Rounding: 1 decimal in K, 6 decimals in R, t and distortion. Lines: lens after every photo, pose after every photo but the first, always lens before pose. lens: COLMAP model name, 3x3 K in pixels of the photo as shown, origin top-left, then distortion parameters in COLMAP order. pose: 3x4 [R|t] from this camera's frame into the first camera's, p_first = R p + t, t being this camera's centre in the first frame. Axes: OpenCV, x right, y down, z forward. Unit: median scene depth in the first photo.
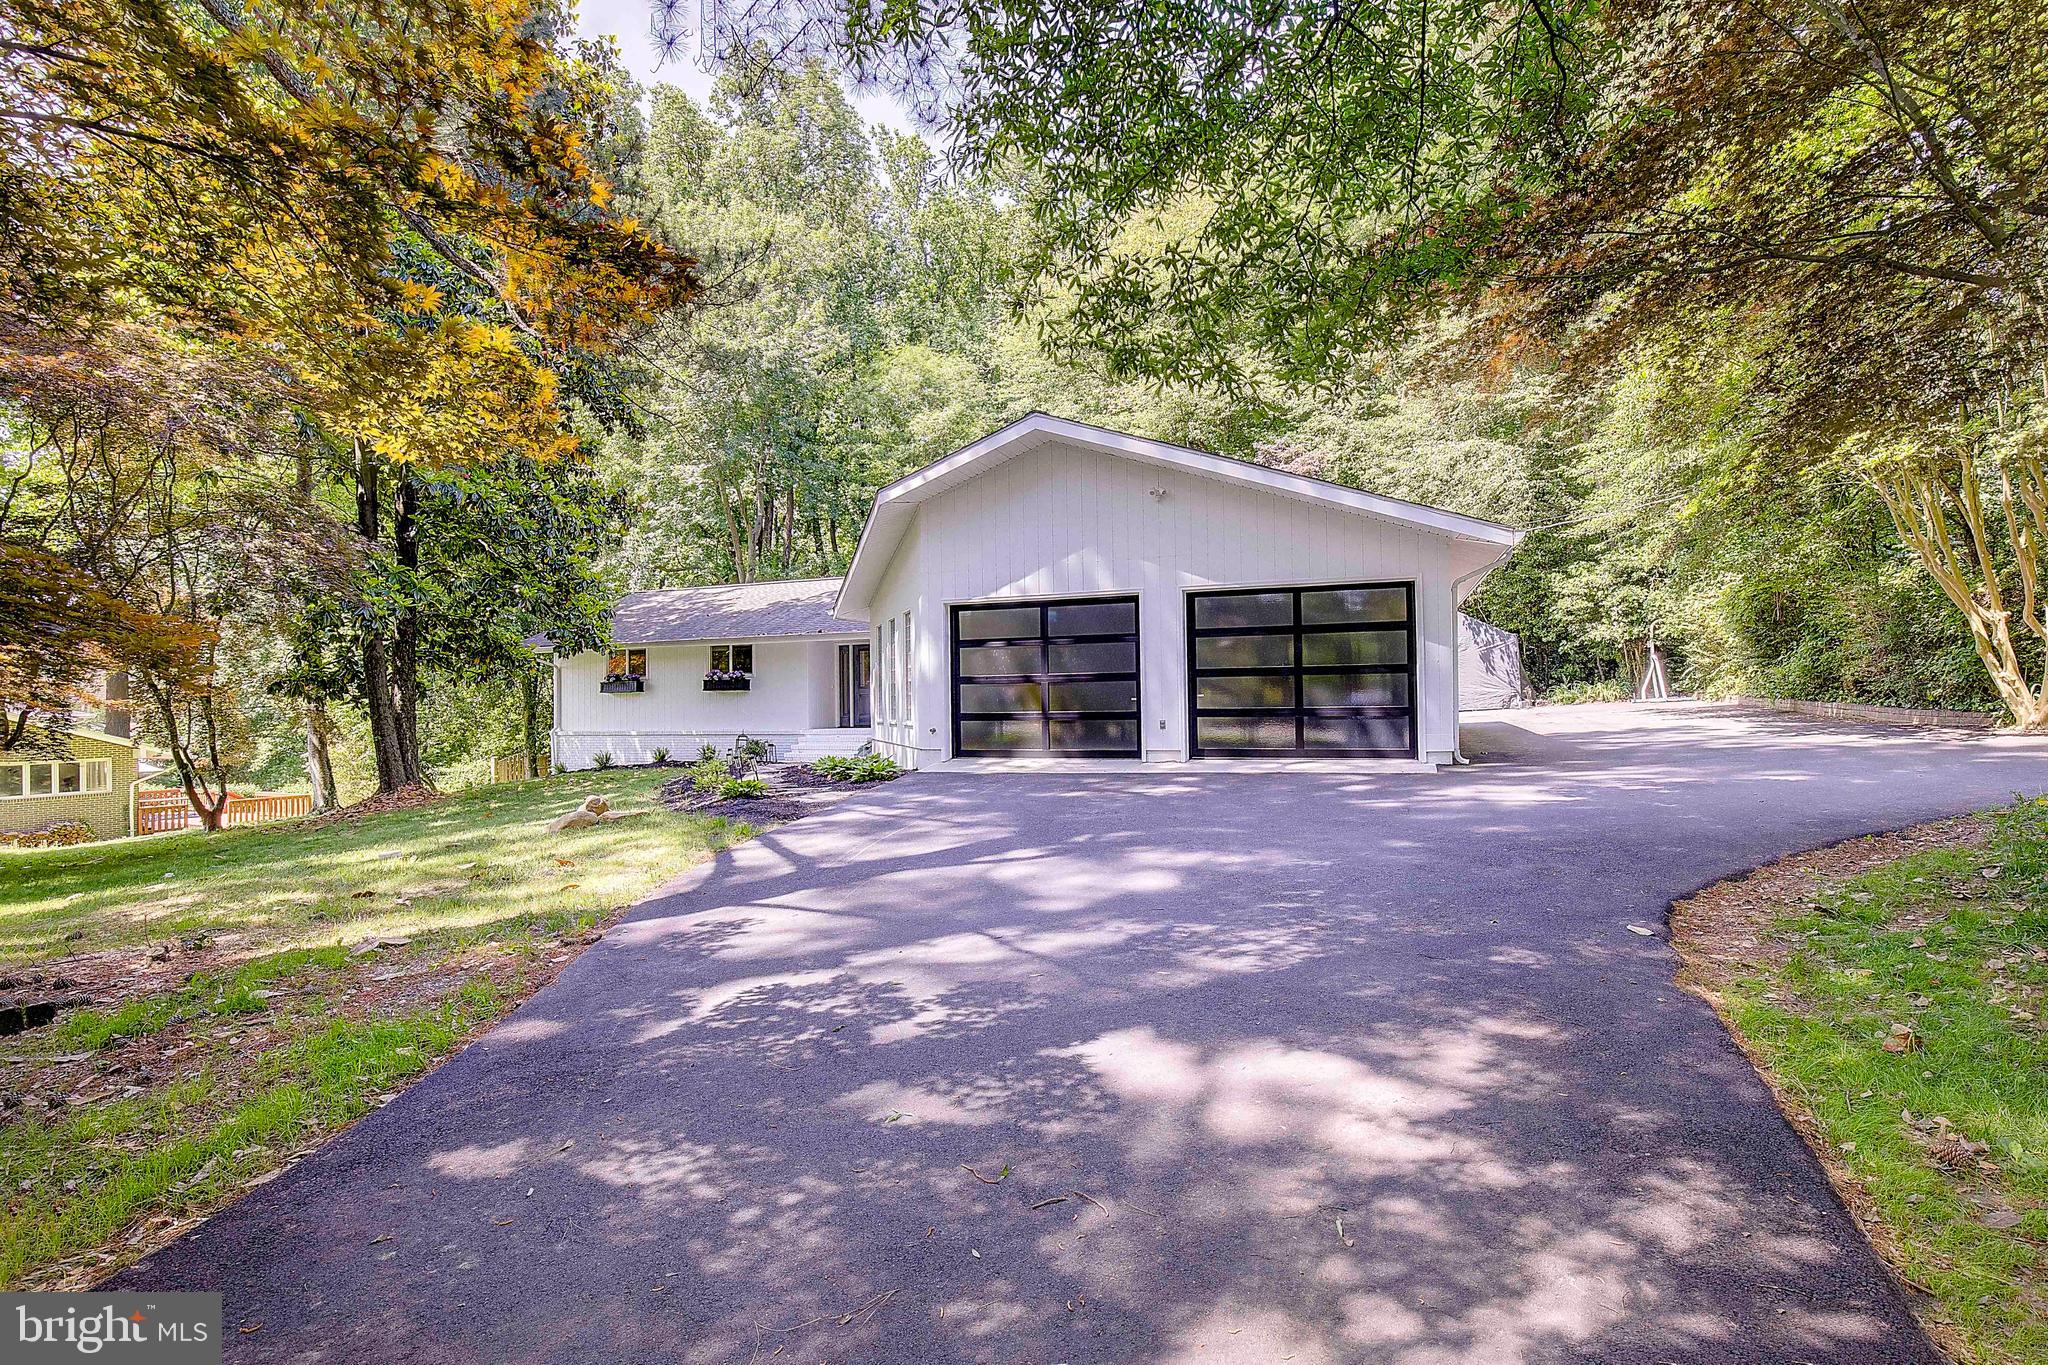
lens RADIAL K [[936.0, 0, 1024.0], [0, 936.0, 682.5], [0, 0, 1]] dist [-0.041394, 0.009652]
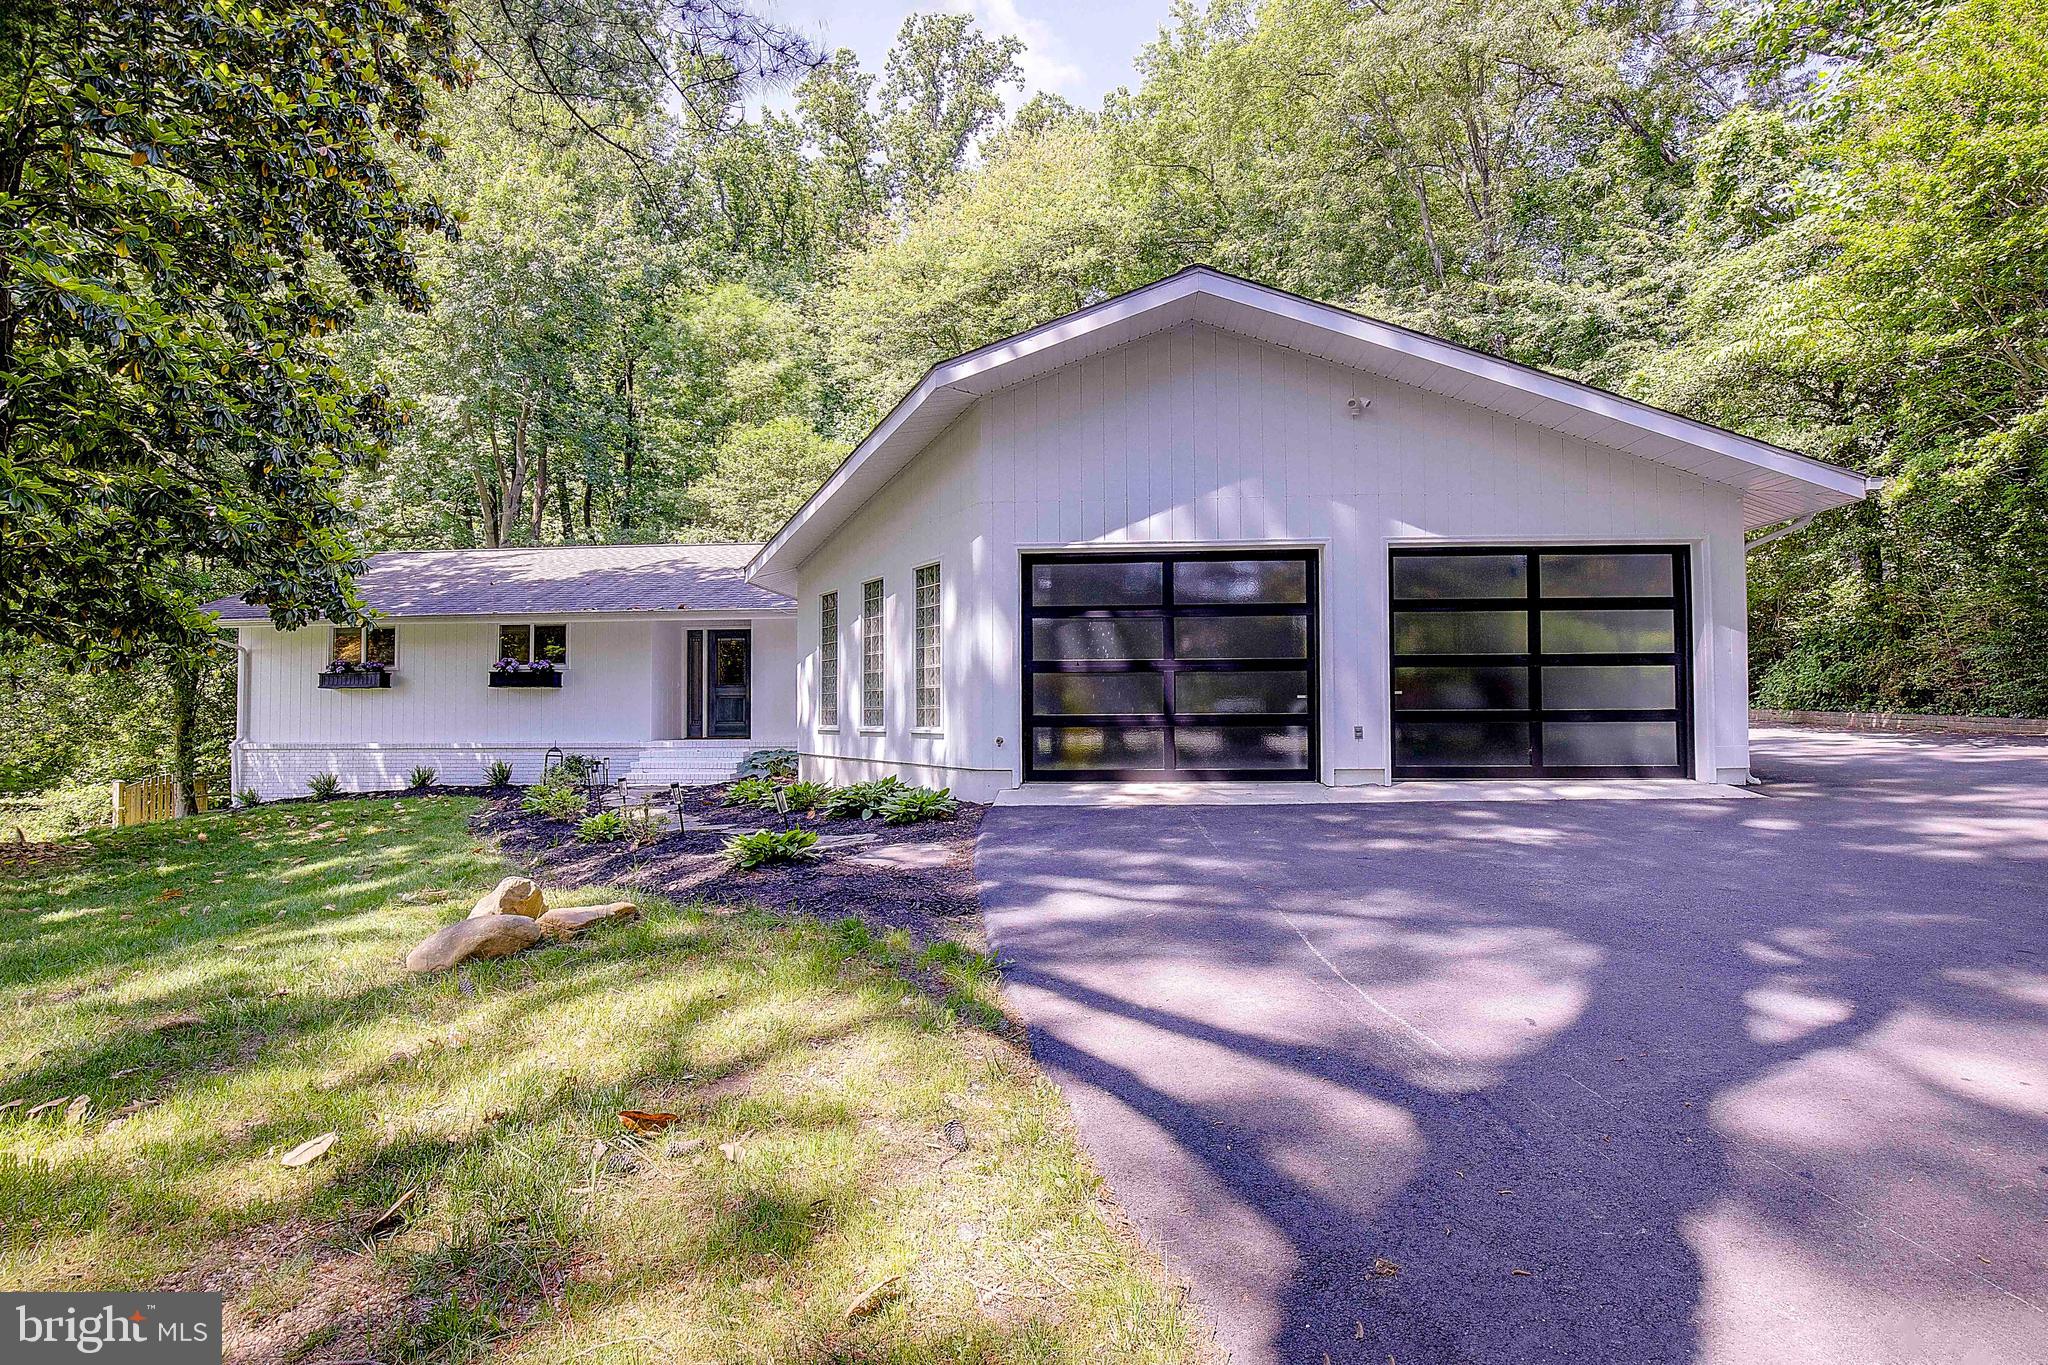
lens RADIAL K [[936.0, 0, 1024.0], [0, 936.0, 682.5], [0, 0, 1]] dist [-0.041394, 0.009652]
pose [[0.959755, 0.016981, 0.280325, -0.165364], [-0.013170, 0.999794, -0.015474, 0.012107], [-0.280529, 0.011159, 0.959781, 0.225369]]
